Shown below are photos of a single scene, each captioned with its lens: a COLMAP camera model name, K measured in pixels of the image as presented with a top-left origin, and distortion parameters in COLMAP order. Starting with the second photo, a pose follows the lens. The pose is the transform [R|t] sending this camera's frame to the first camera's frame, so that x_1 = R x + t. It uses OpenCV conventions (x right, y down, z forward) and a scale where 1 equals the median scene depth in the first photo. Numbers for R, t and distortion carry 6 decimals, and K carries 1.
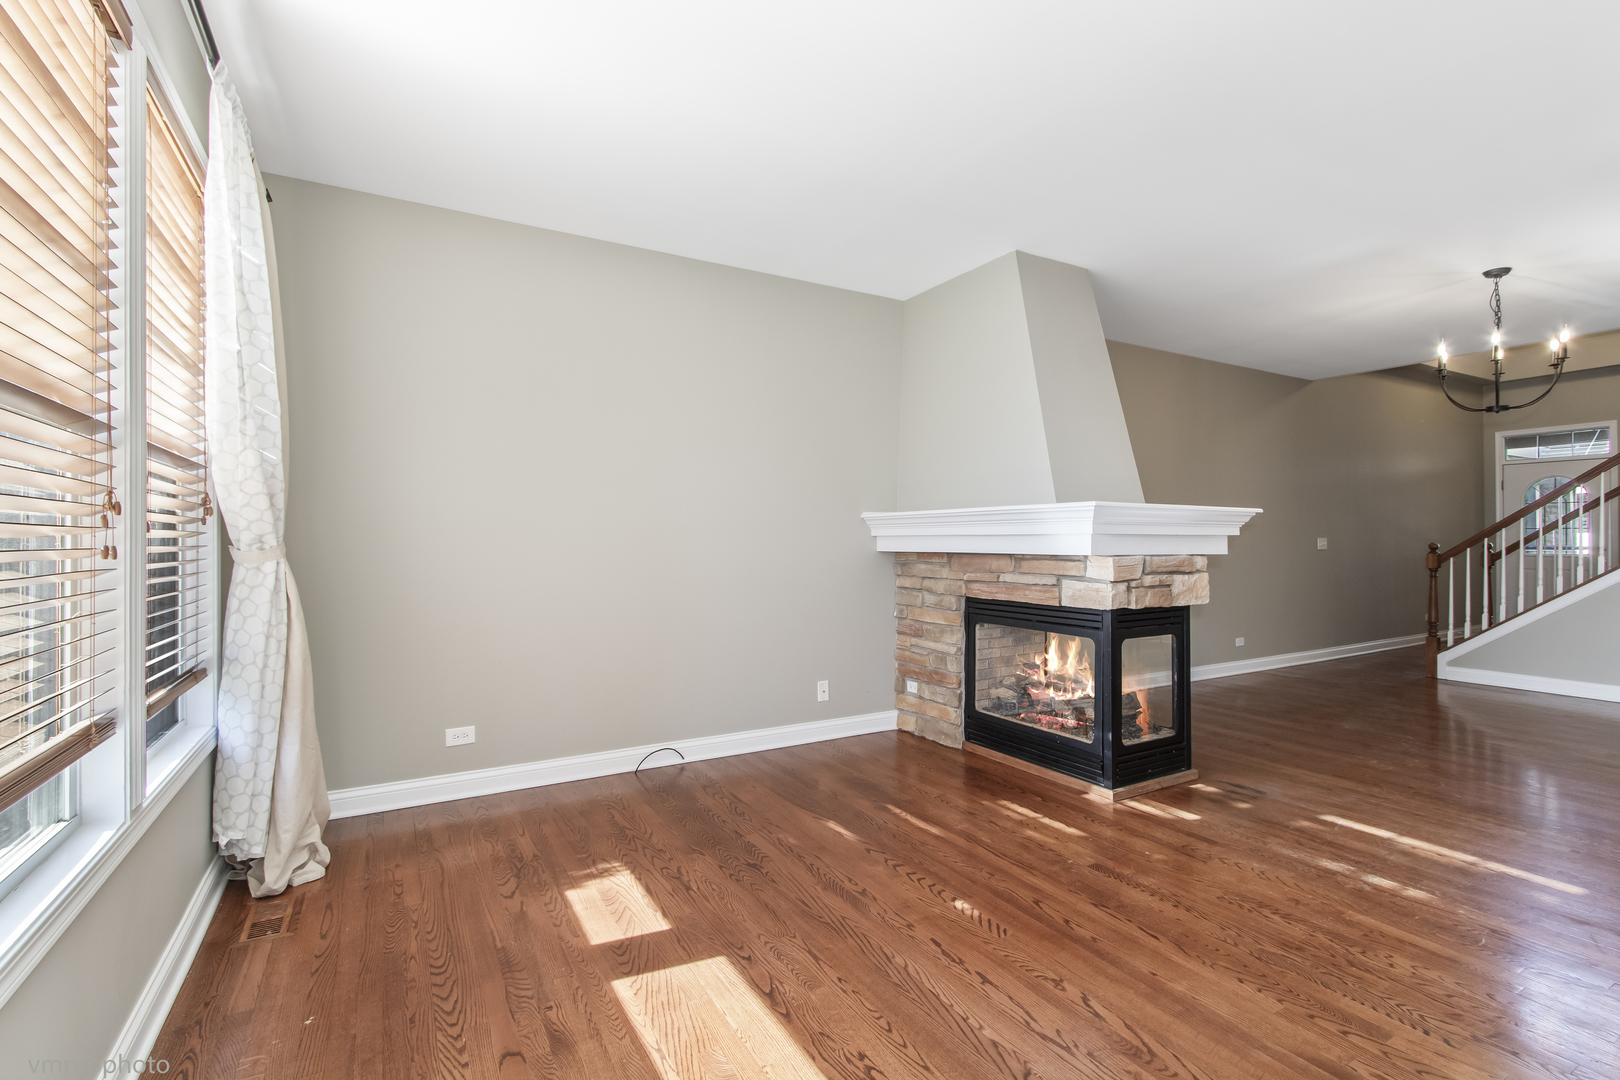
lens RADIAL K [[752.2, 0, 806.5], [0, 752.2, 546.2], [0, 0, 1]] dist [-0.001774, -0.000188]
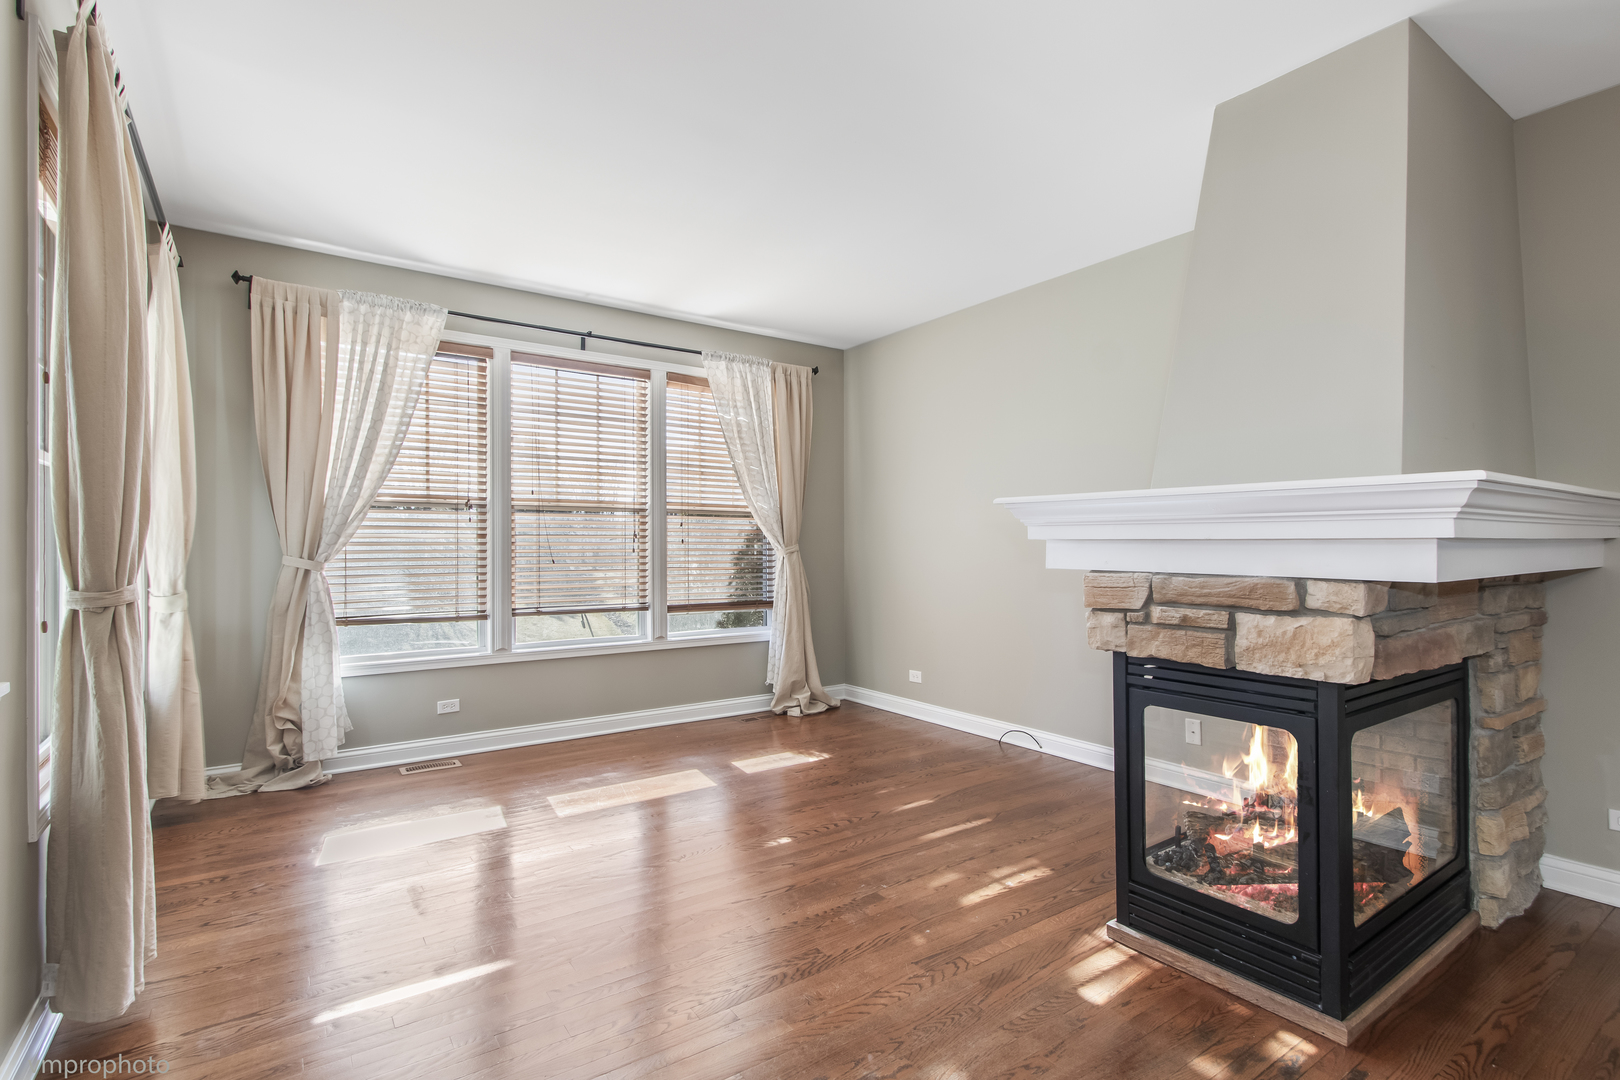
lens RADIAL K [[740.0, 0, 804.4], [0, 740.0, 537.9], [0, 0, 1]] dist [0.001473, 0.000203]
pose [[0.085132, -0.011983, -0.996298, 1.039542], [-0.004814, 0.999911, -0.012438, -0.008314], [0.996358, 0.005855, 0.085067, 0.663984]]
